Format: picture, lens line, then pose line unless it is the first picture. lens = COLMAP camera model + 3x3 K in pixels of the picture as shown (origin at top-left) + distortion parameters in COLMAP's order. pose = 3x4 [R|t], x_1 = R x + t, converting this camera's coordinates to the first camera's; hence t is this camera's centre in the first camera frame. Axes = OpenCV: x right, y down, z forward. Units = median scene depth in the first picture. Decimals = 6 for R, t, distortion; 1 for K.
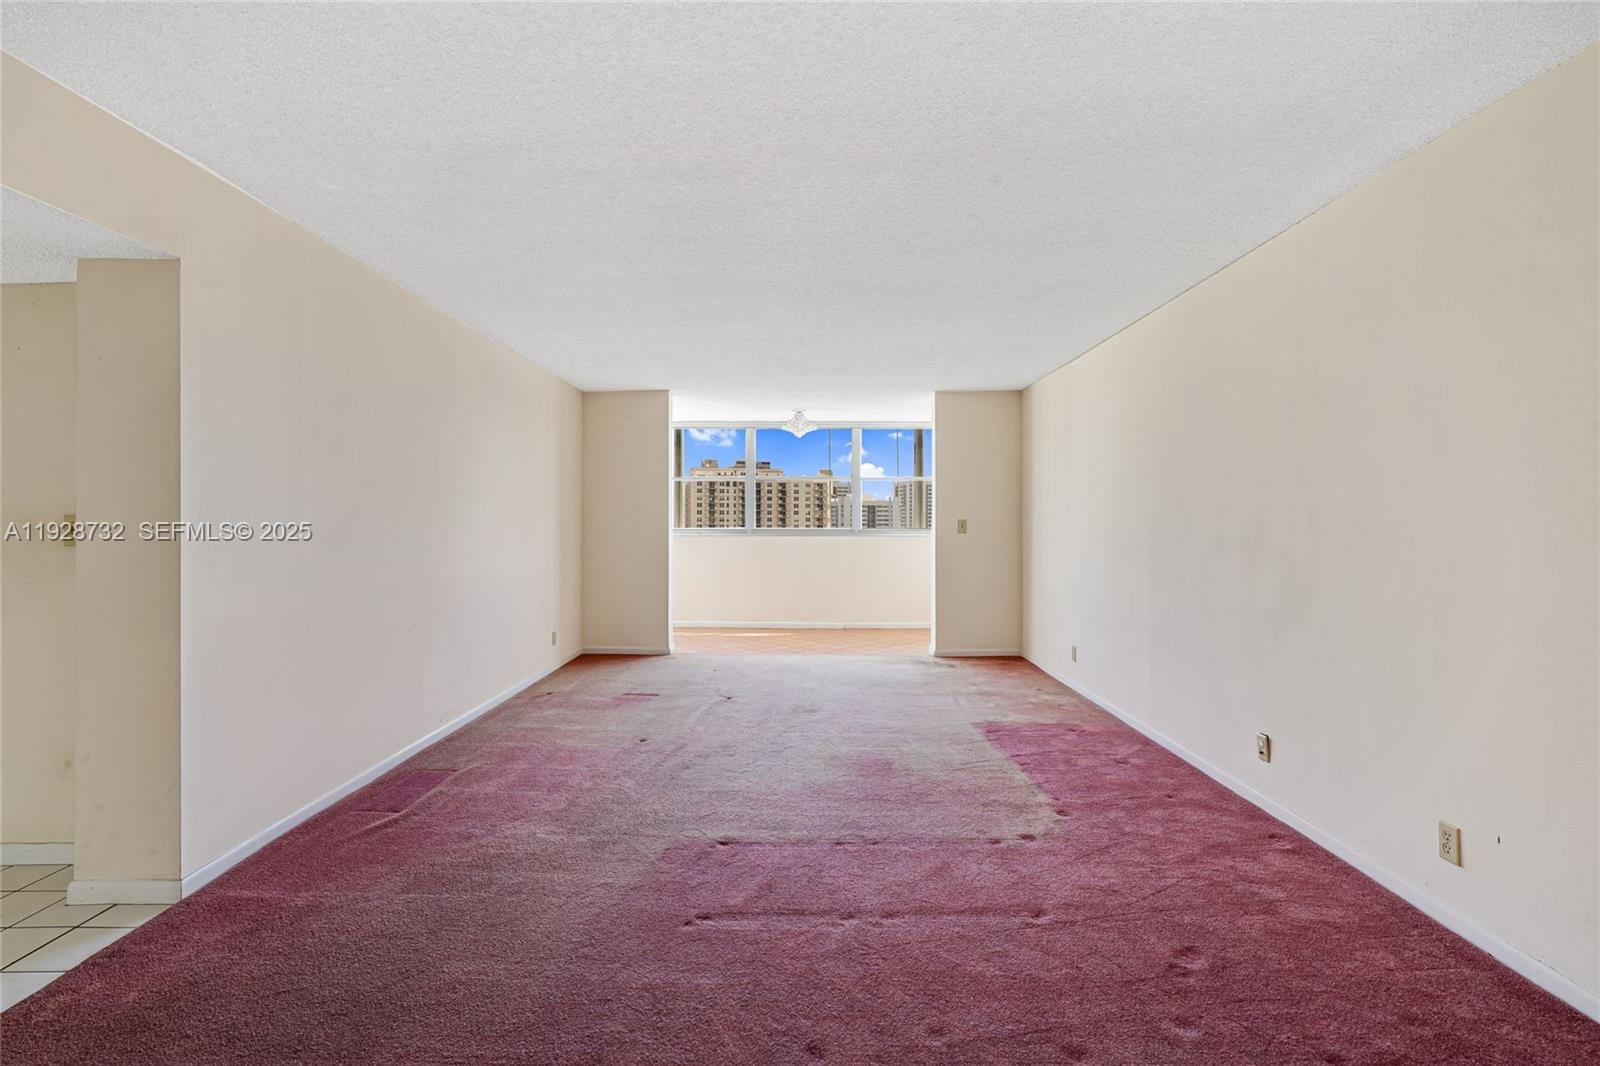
lens RADIAL K [[718.7, 0, 802.4], [0, 718.7, 524.5], [0, 0, 1]] dist [-0.000865, 0.000315]
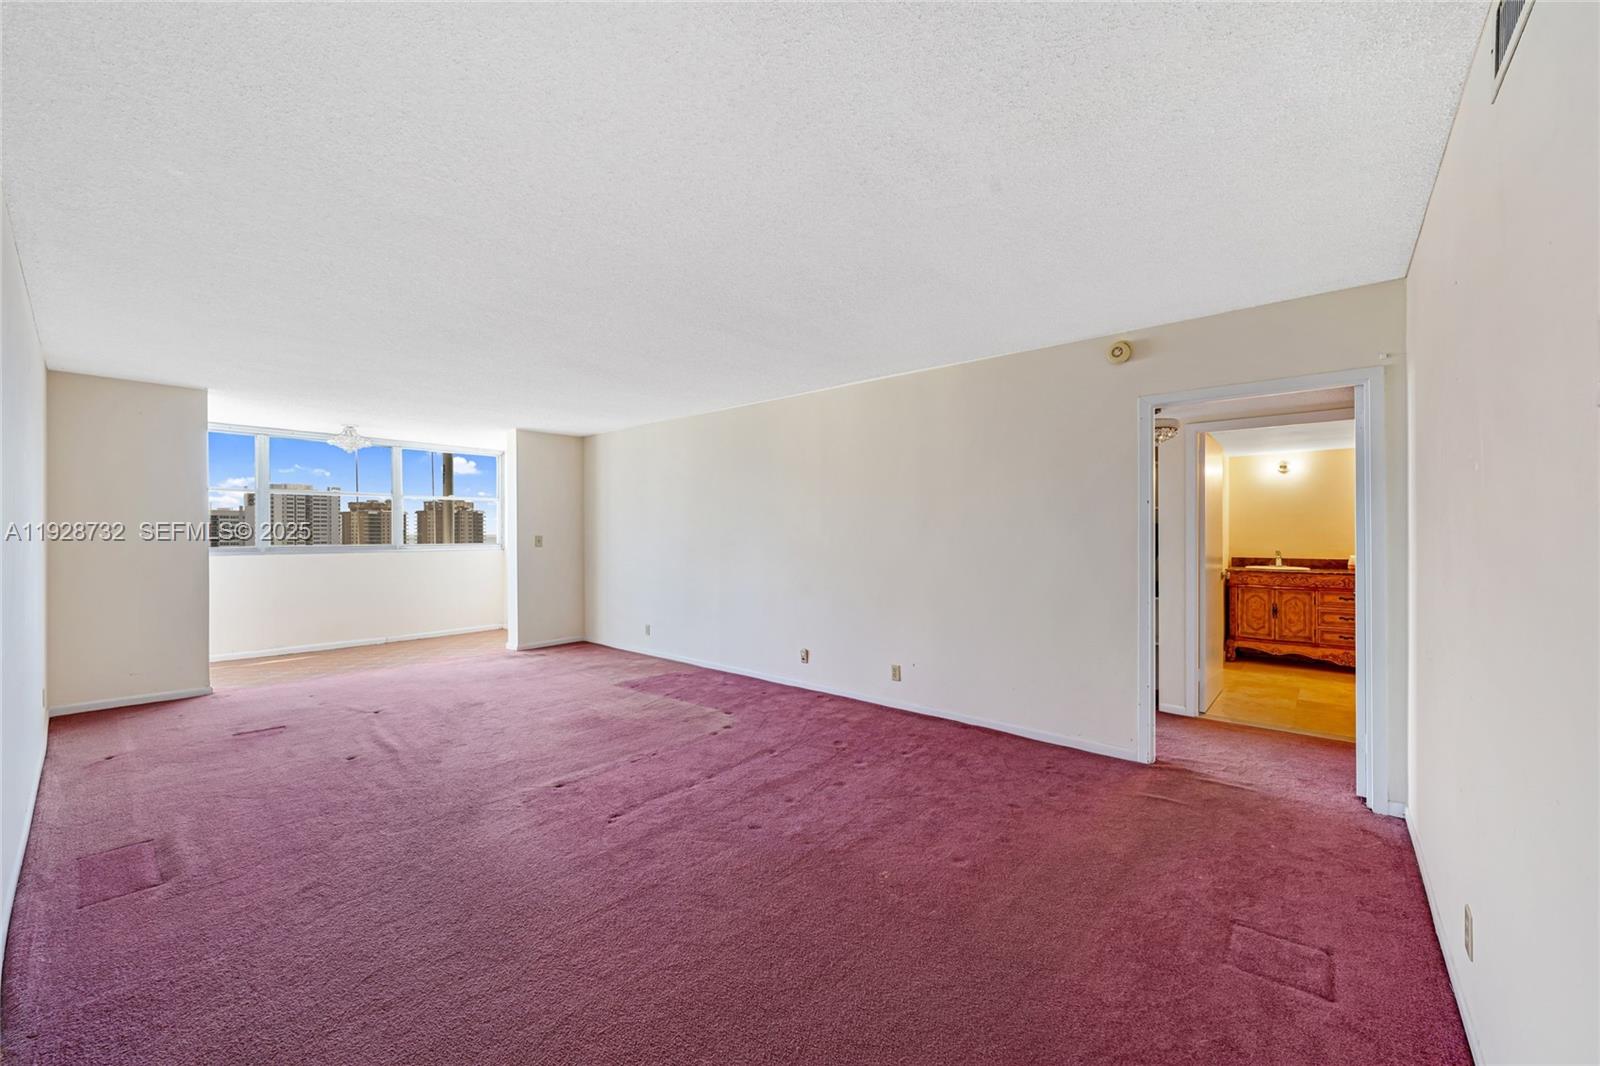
lens RADIAL K [[651.7, 0, 800.2], [0, 651.7, 528.7], [0, 0, 1]] dist [0.000079, 0.000115]
pose [[0.636809, 0.001077, 0.771021, -0.621592], [0.006110, 0.999961, -0.006443, -0.016698], [-0.770997, 0.008814, 0.636778, -0.091935]]
